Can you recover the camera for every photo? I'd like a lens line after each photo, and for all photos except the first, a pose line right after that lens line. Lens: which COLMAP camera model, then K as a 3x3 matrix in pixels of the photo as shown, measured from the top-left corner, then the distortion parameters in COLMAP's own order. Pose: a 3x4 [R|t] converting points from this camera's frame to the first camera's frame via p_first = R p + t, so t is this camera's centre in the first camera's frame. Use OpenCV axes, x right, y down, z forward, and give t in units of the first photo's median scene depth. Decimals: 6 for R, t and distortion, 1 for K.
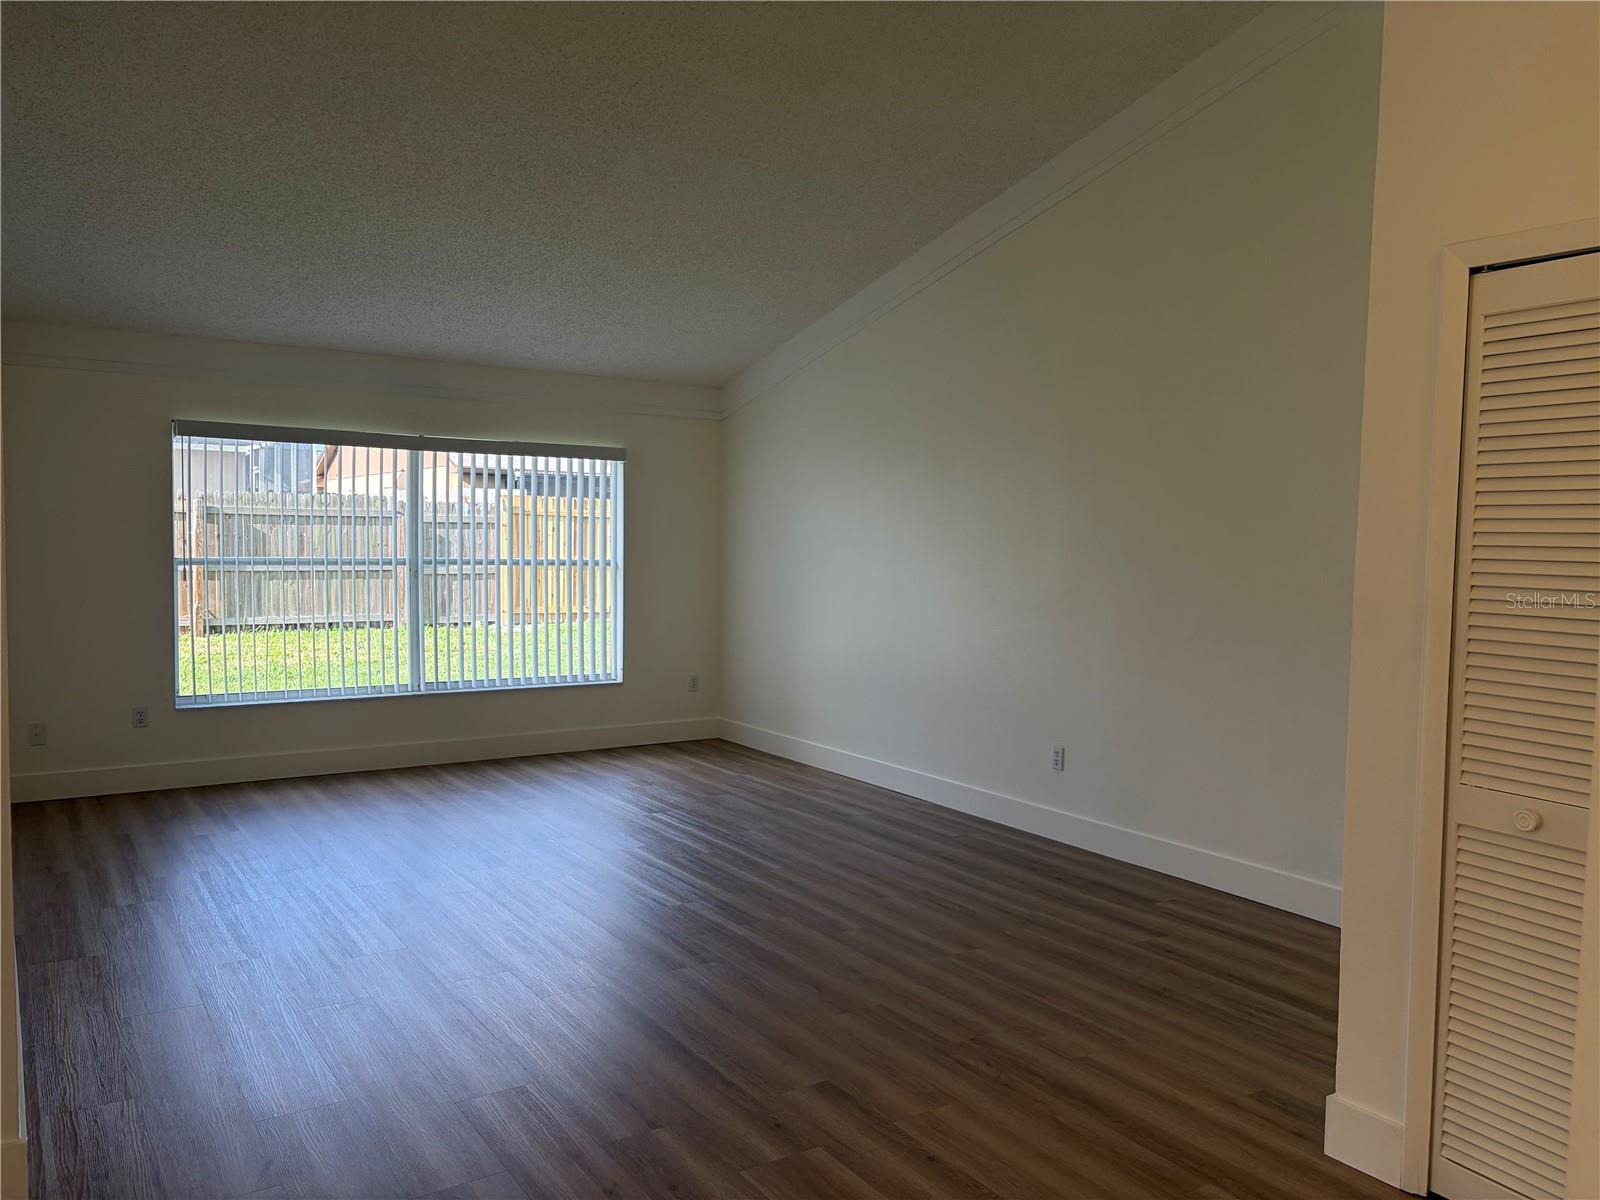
lens RADIAL K [[1182.0, 0, 800.0], [0, 1182.0, 600.0], [0, 0, 1]] dist [0.102196, -0.229896]
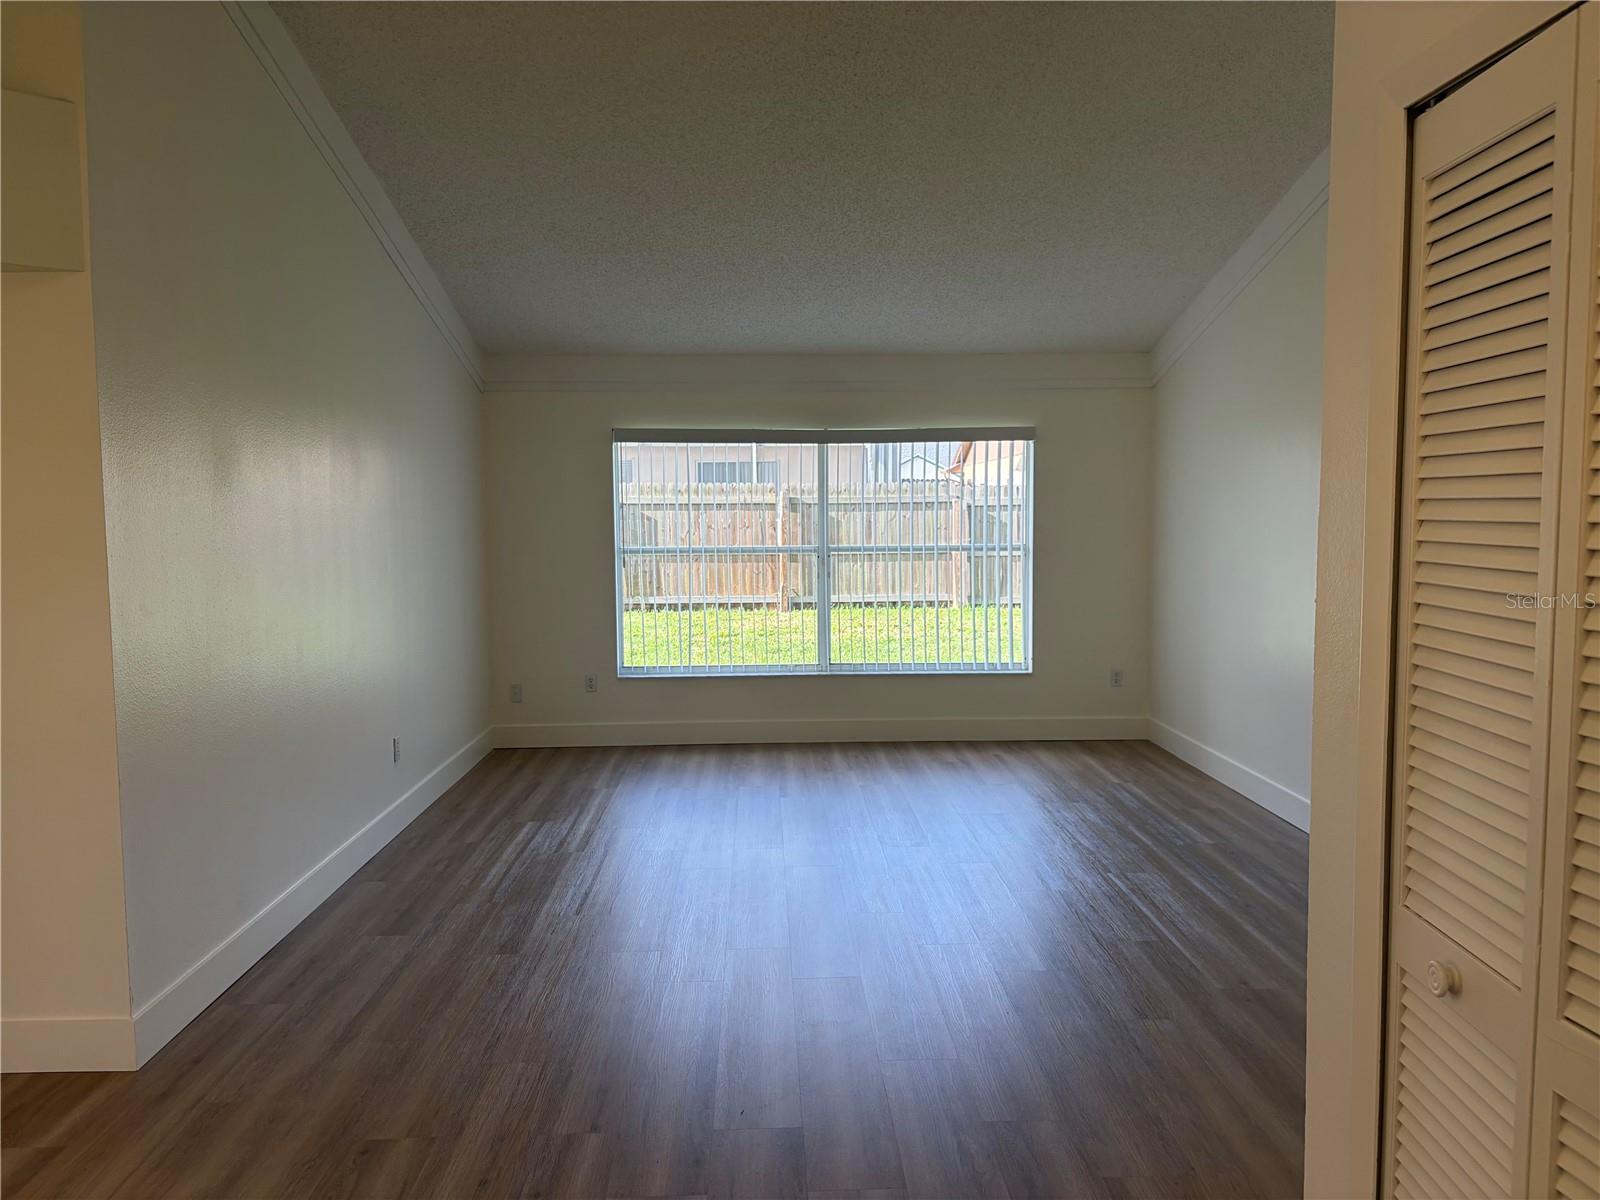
lens RADIAL K [[1182.0, 0, 800.0], [0, 1182.0, 600.0], [0, 0, 1]] dist [0.102196, -0.229896]
pose [[0.851814, 0.015691, -0.523609, 0.192825], [-0.005807, 0.999773, 0.020515, -0.007686], [0.523812, -0.014434, 0.851711, 0.091332]]
